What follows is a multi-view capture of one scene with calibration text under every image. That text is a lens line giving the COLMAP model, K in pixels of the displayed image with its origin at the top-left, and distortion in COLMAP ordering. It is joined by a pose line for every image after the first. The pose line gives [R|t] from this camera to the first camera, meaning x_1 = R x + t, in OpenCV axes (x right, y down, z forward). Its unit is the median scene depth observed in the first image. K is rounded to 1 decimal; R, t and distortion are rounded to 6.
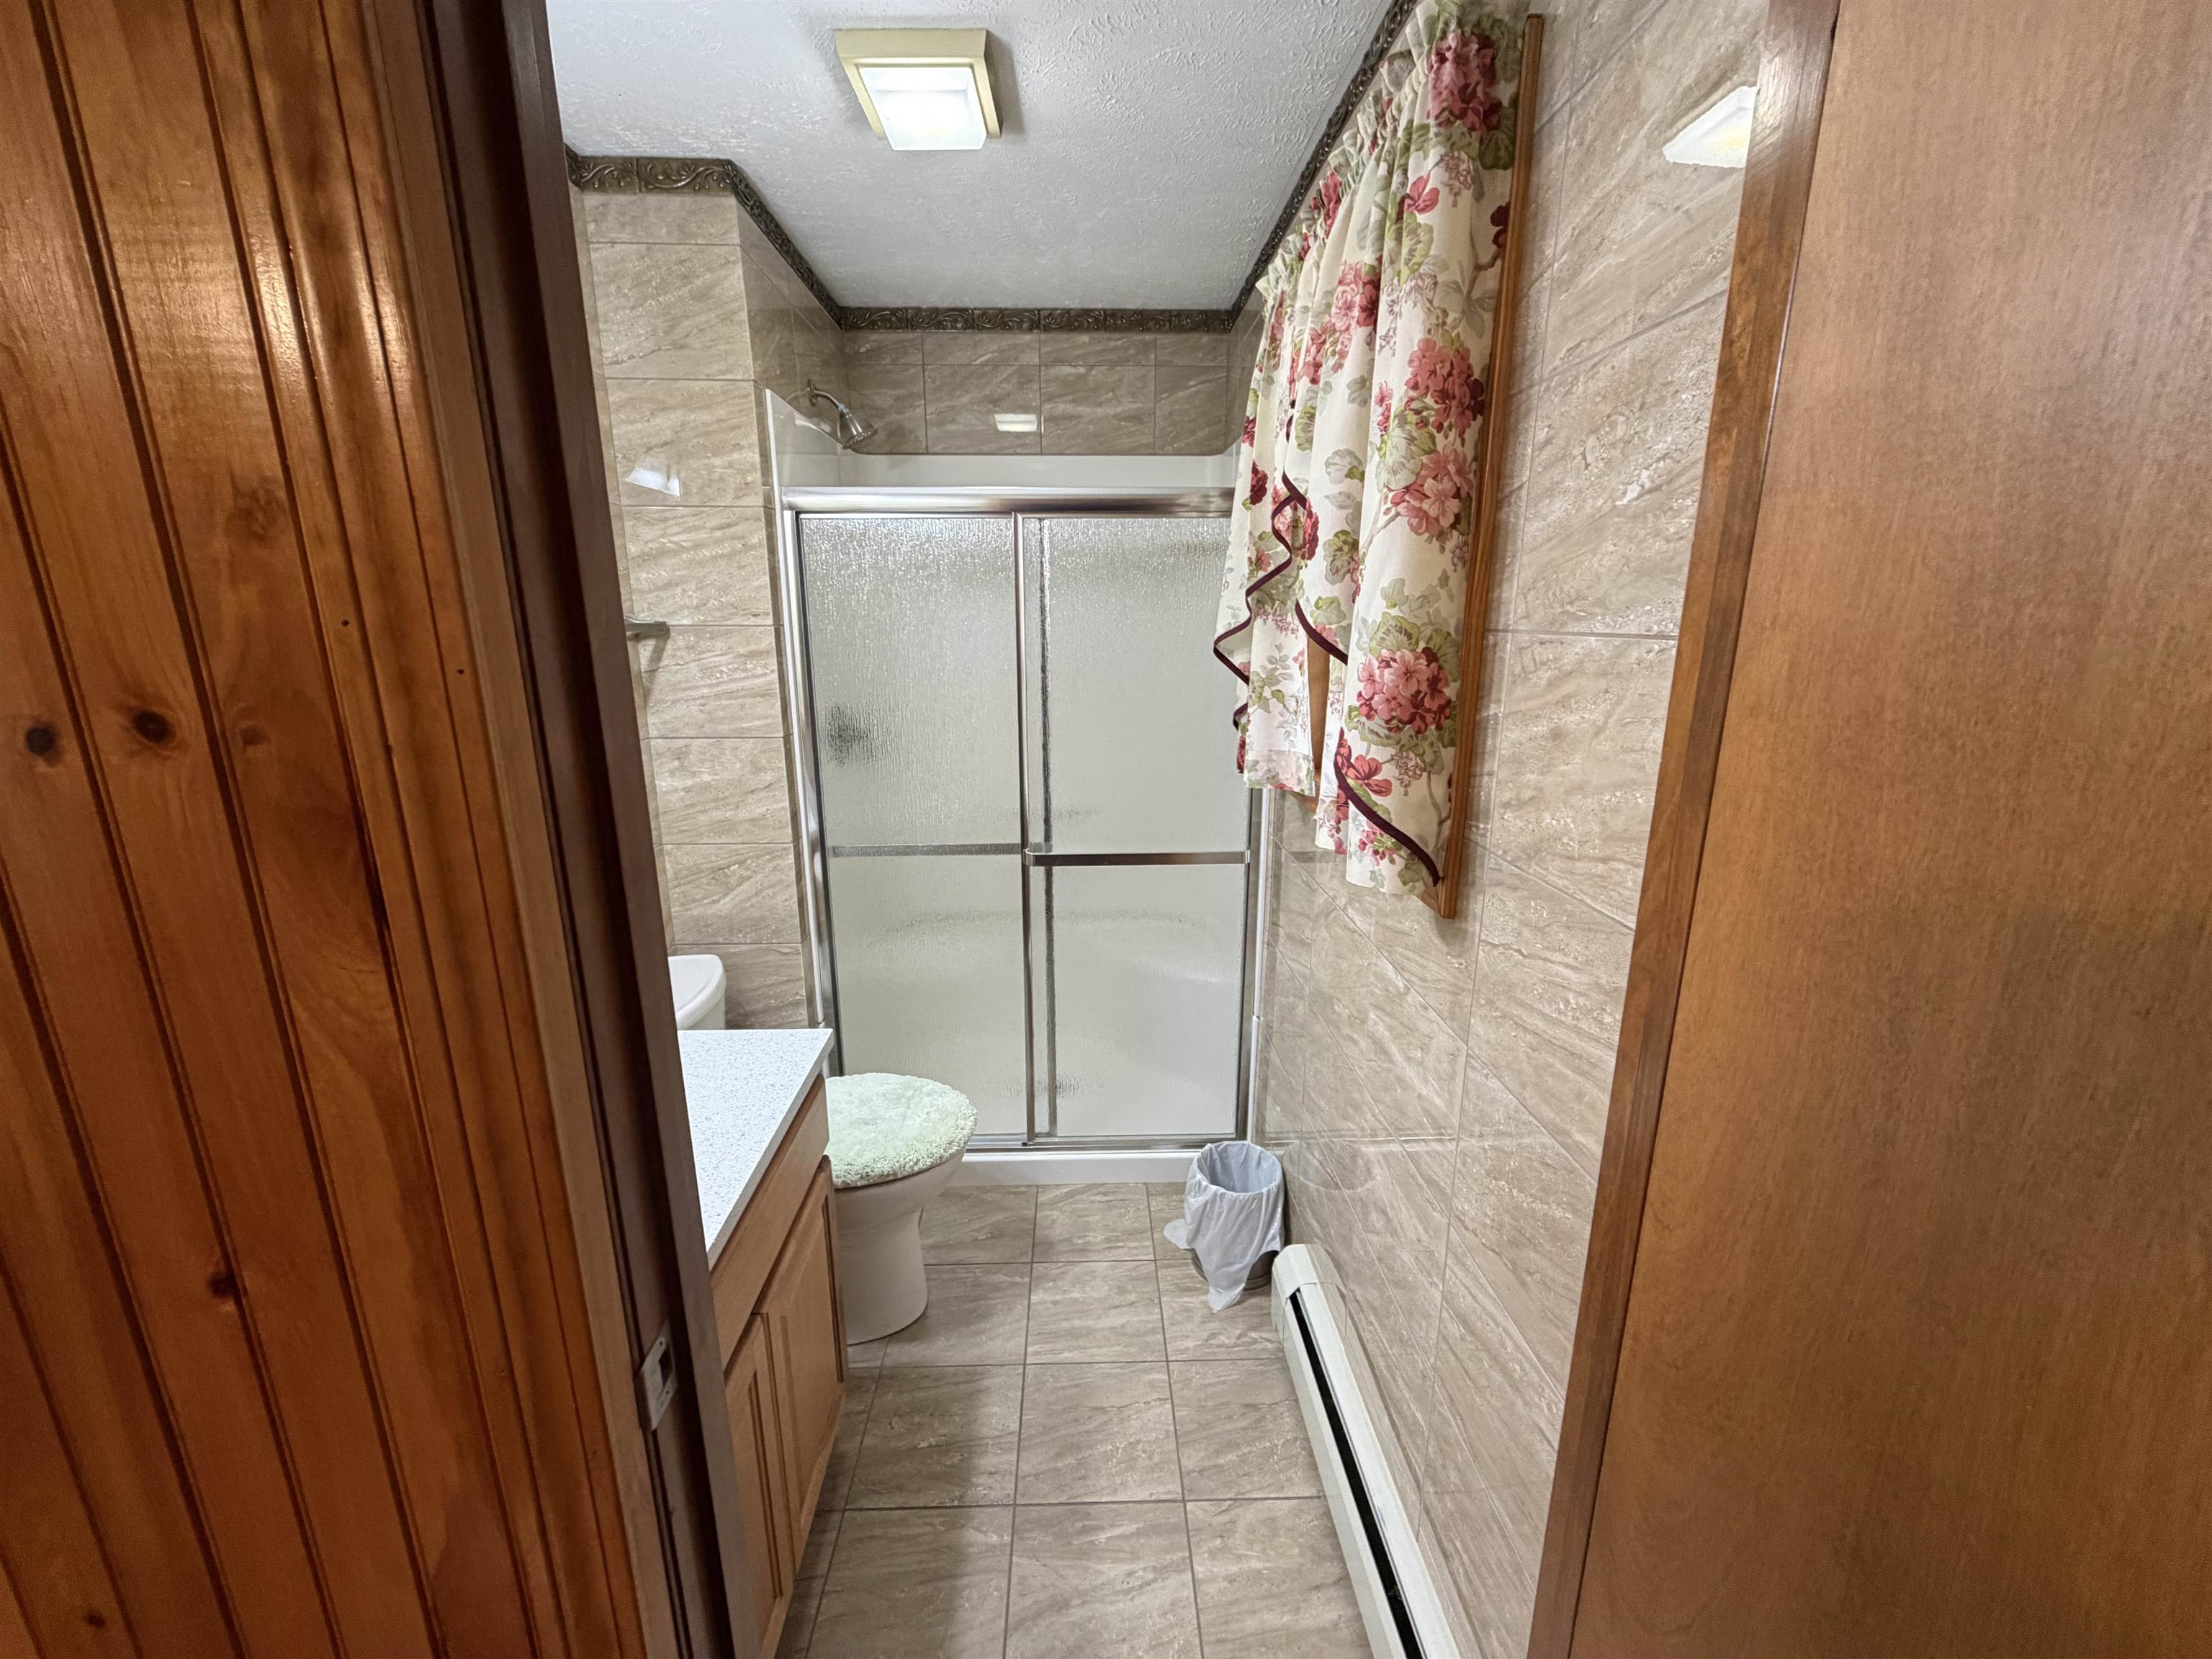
lens RADIAL K [[874.8, 0, 1103.4], [0, 874.8, 828.9], [0, 0, 1]] dist [-0.000098, -0.000484]
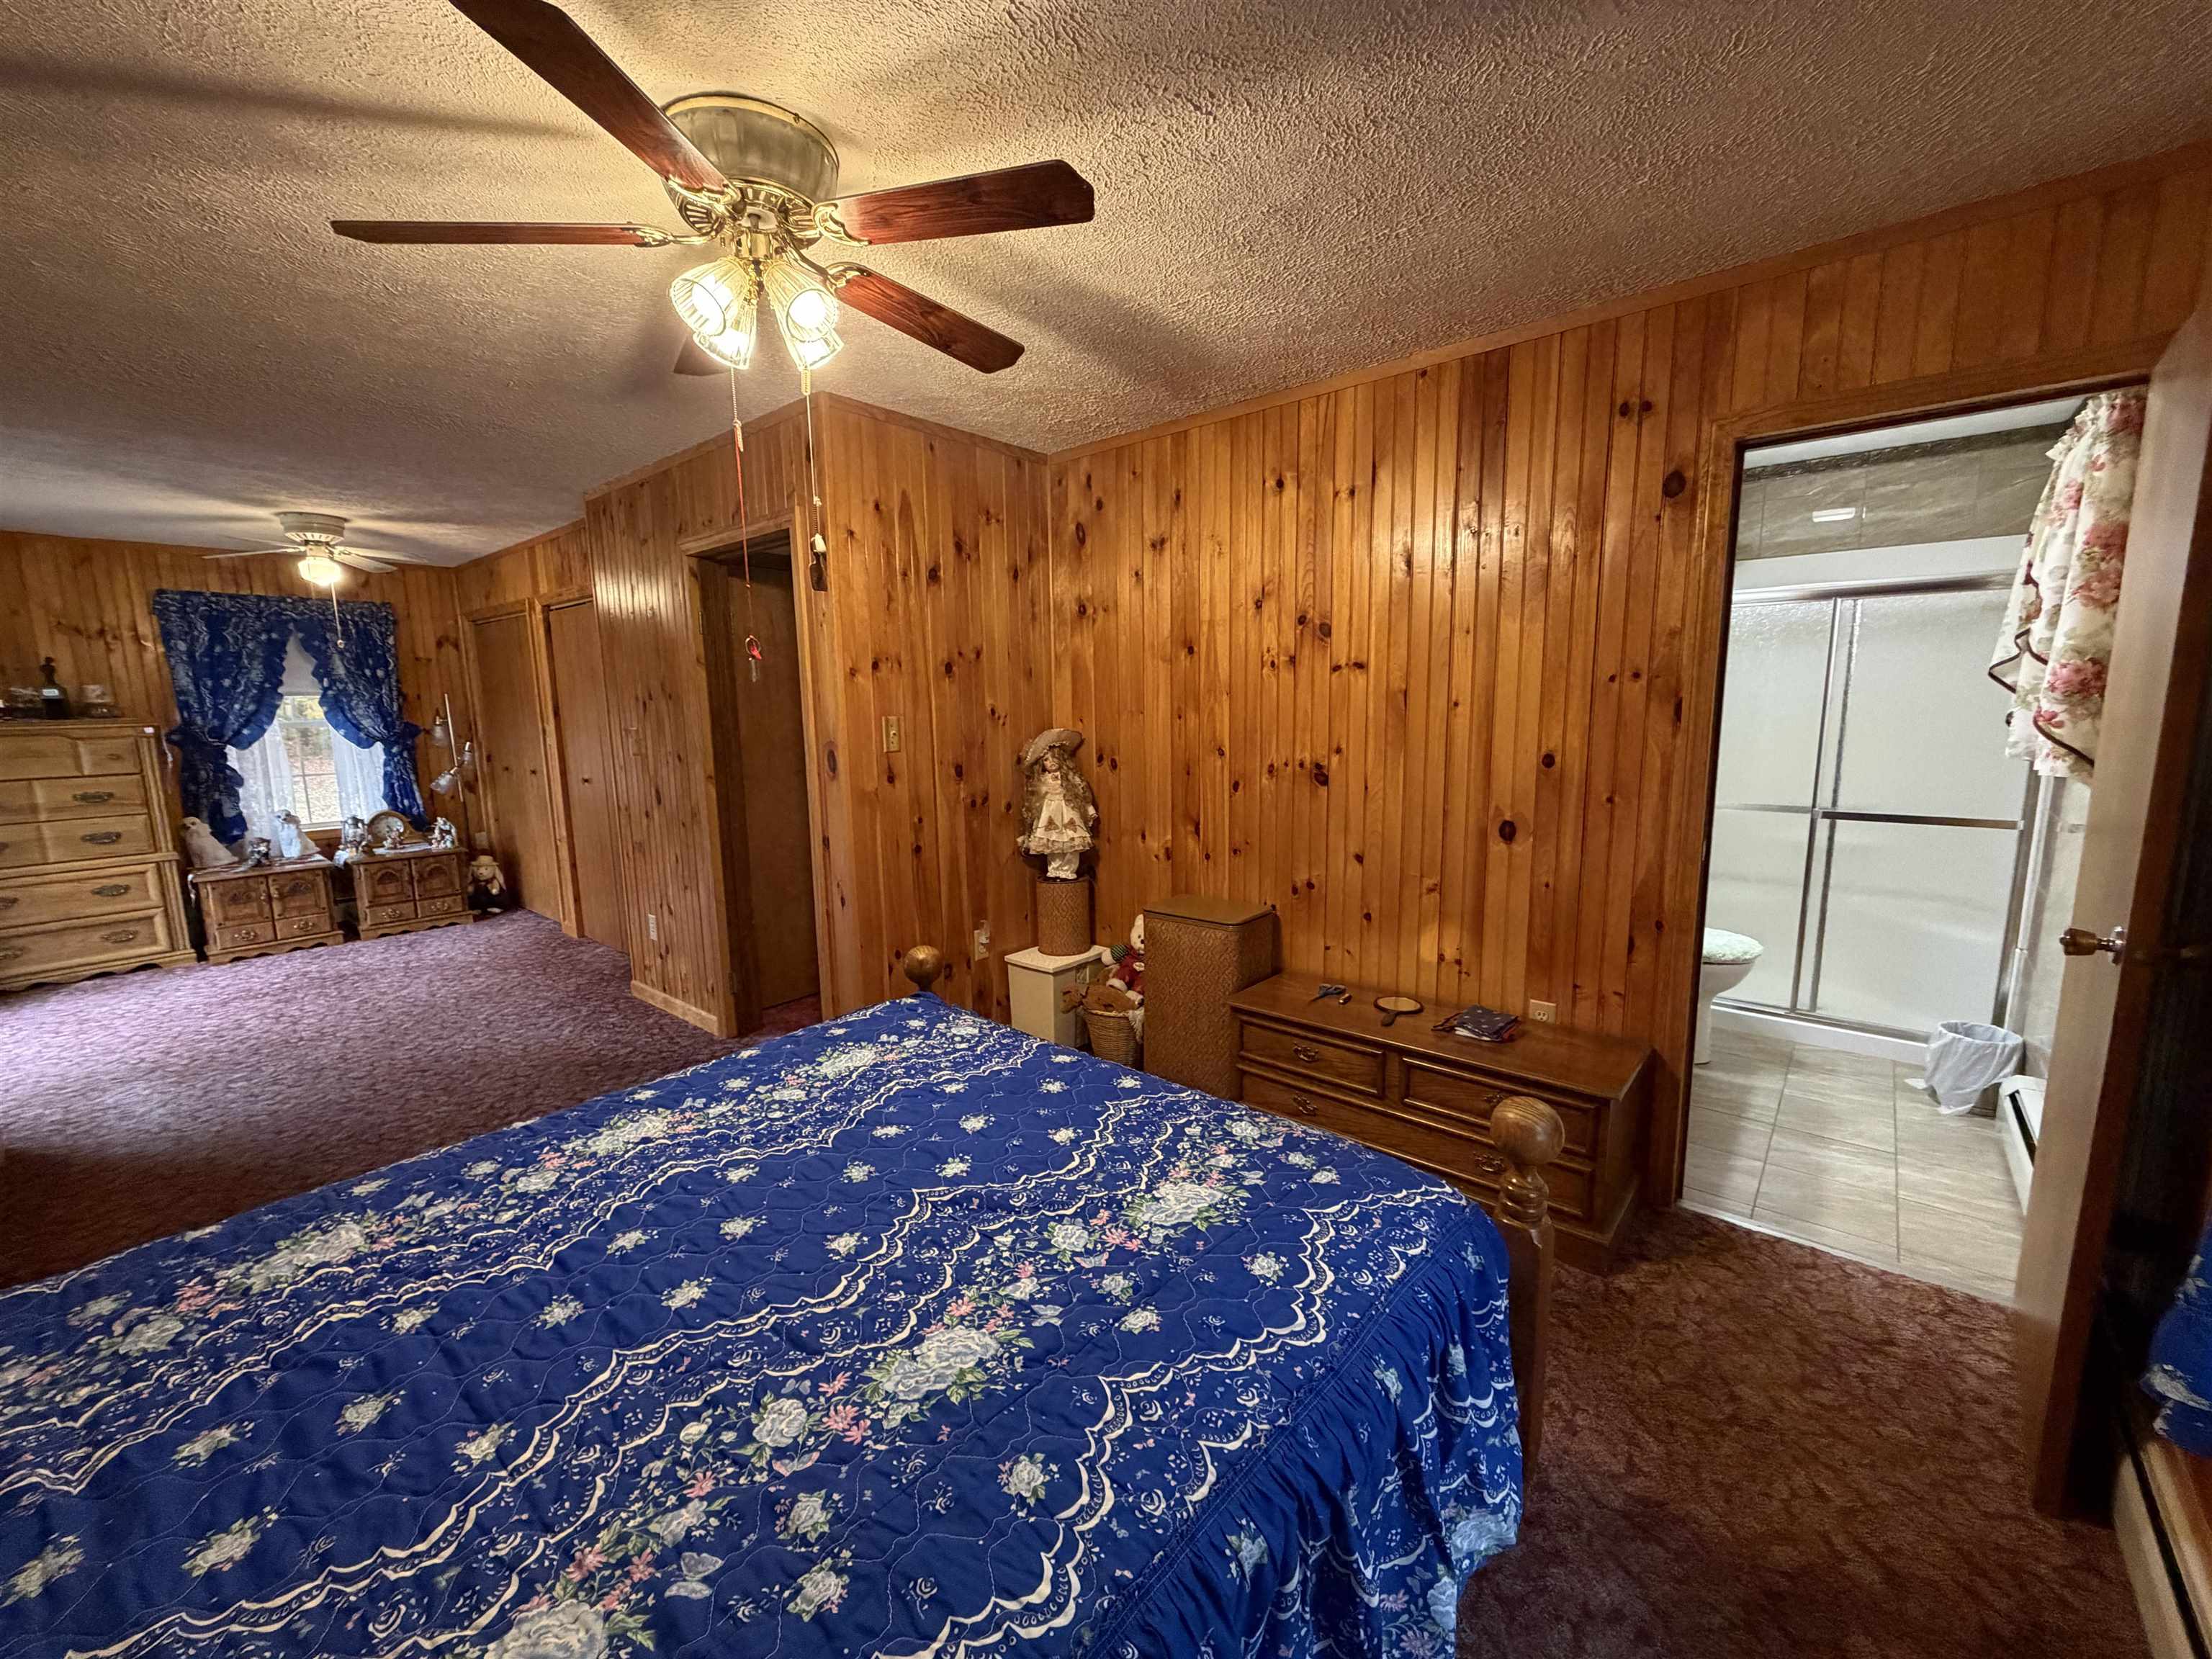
lens RADIAL K [[874.8, 0, 1102.1], [0, 874.8, 830.8], [0, 0, 1]] dist [-0.000098, -0.000484]
pose [[0.731723, 0.091343, -0.675454, 0.044070], [-0.142317, 0.989612, -0.020346, 0.328956], [0.666578, 0.111016, 0.737122, -1.176128]]
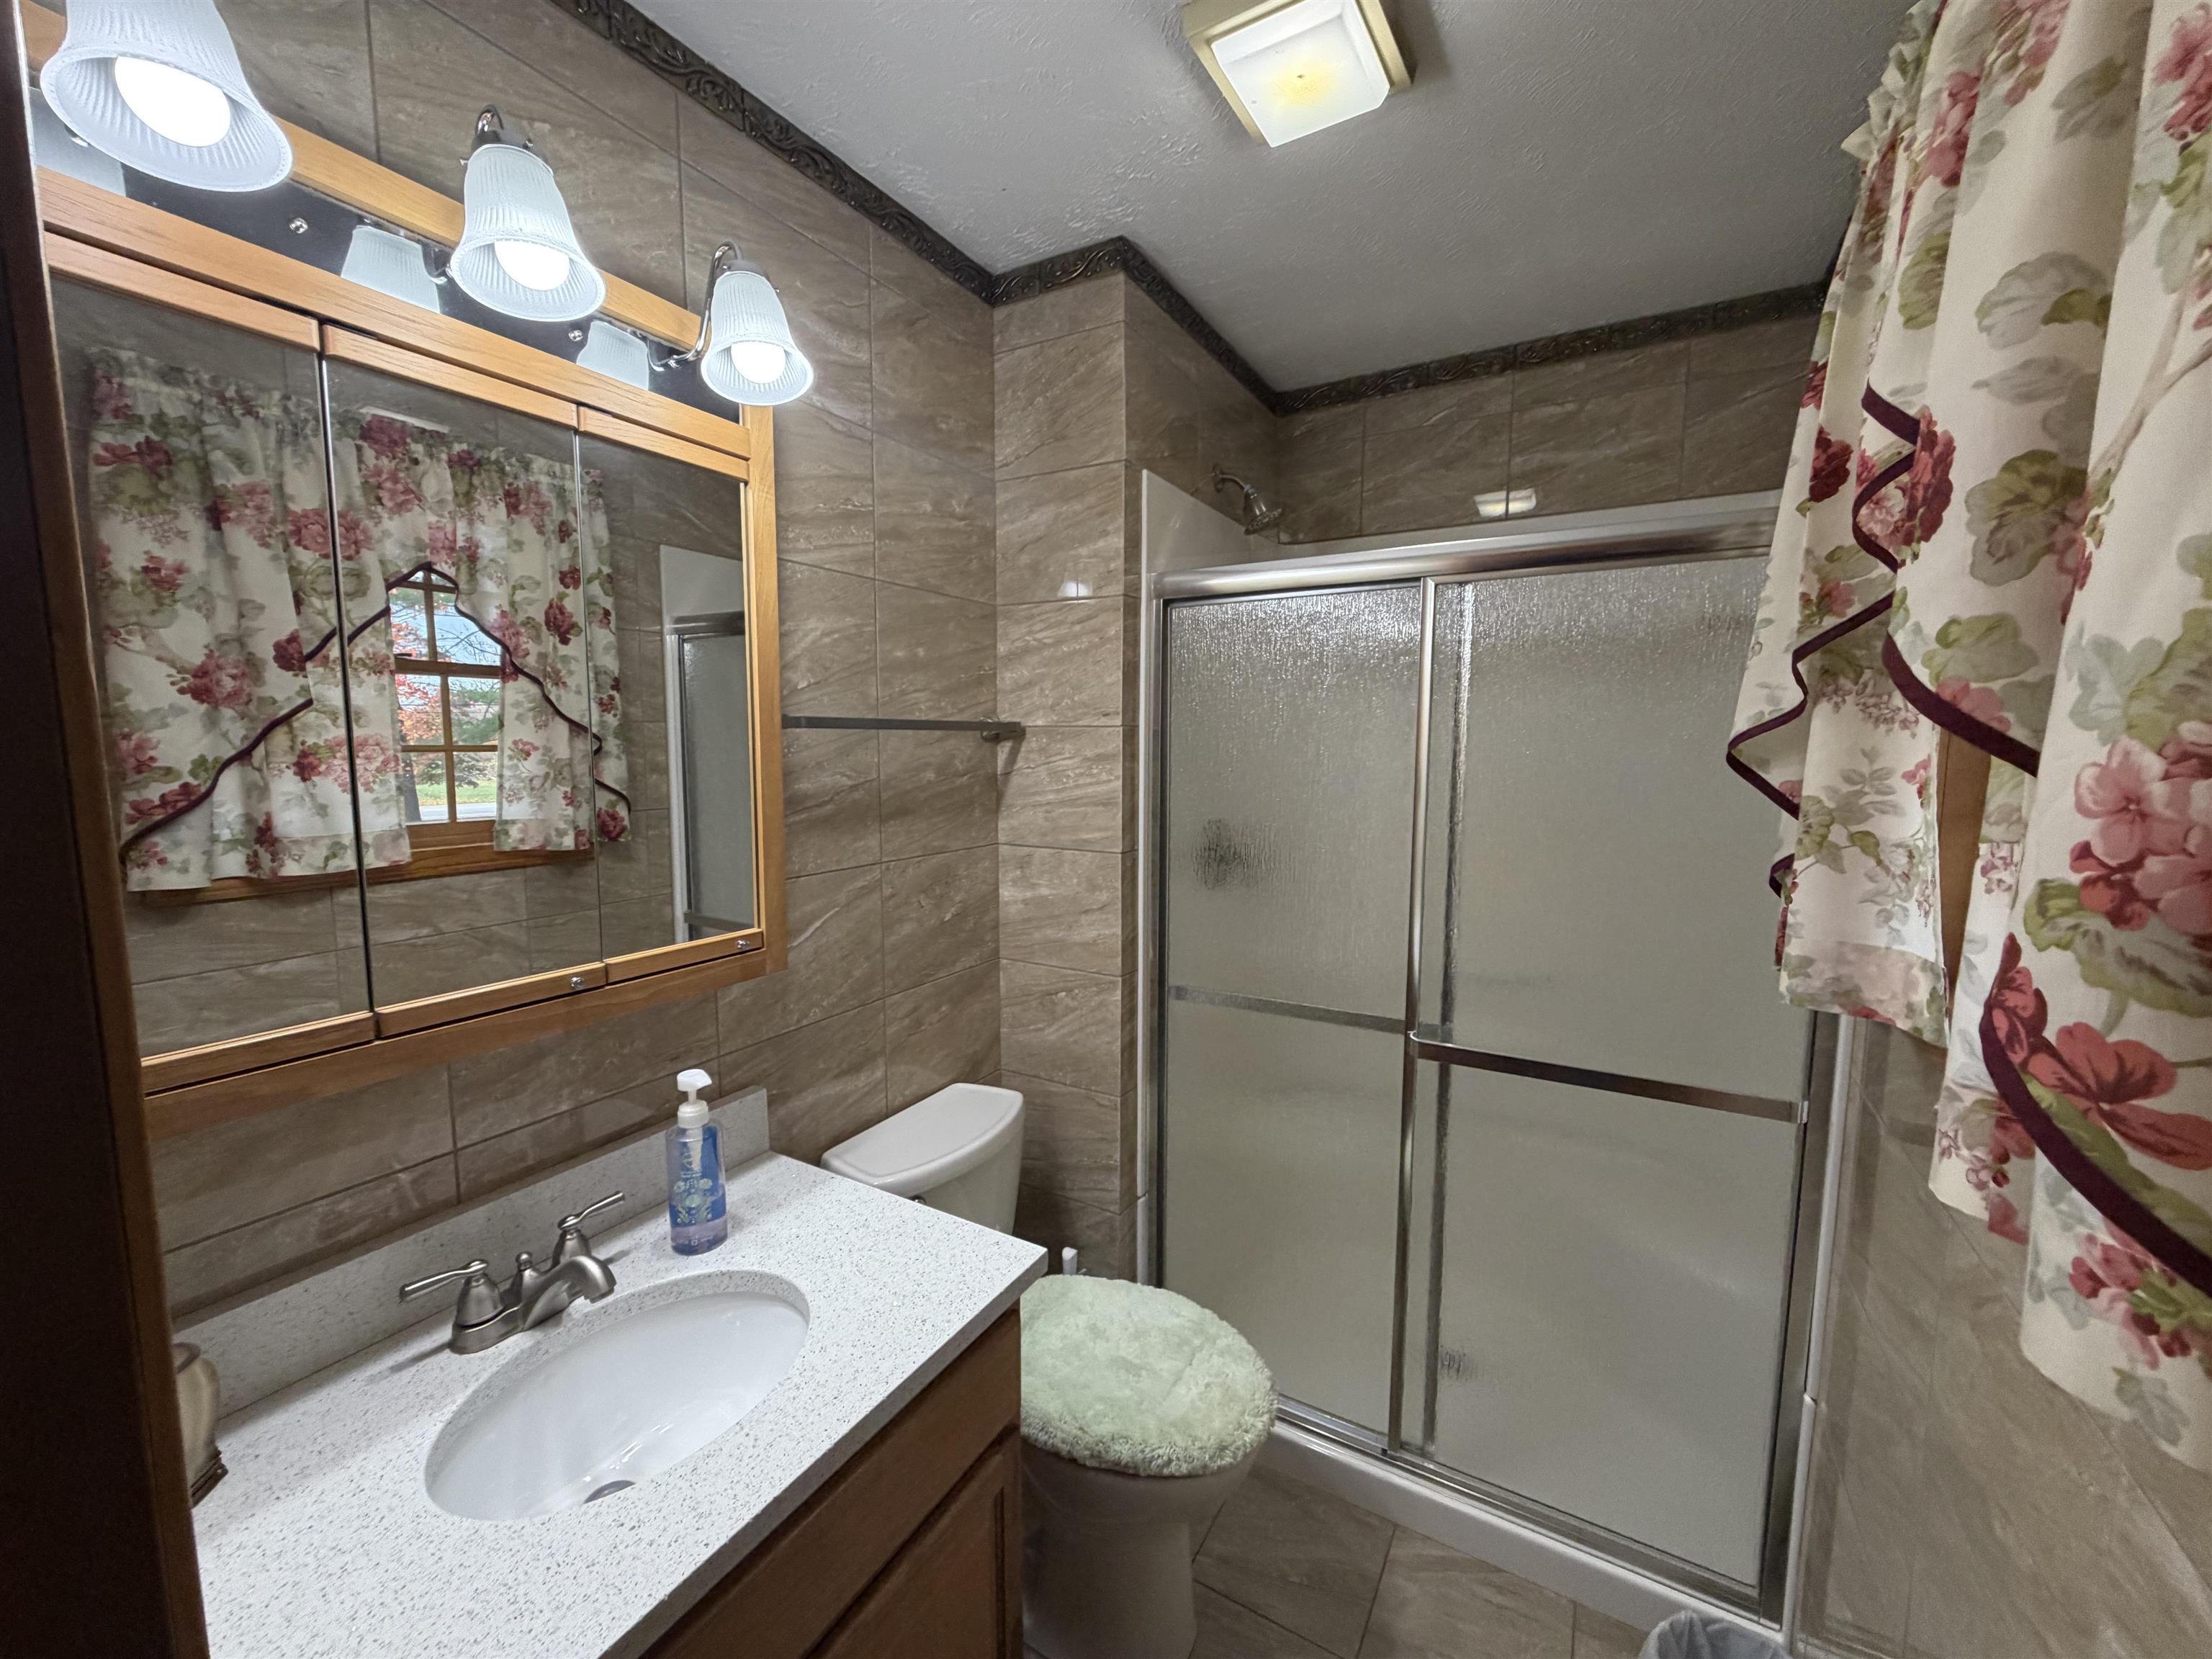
lens RADIAL K [[874.8, 0, 1103.9], [0, 874.8, 830.5], [0, 0, 1]] dist [-0.000098, -0.000484]
pose [[0.845137, 0.057746, -0.531421, 0.083525], [-0.128526, 0.986936, -0.097156, -0.044101], [0.518868, 0.150411, 0.841518, 0.284054]]
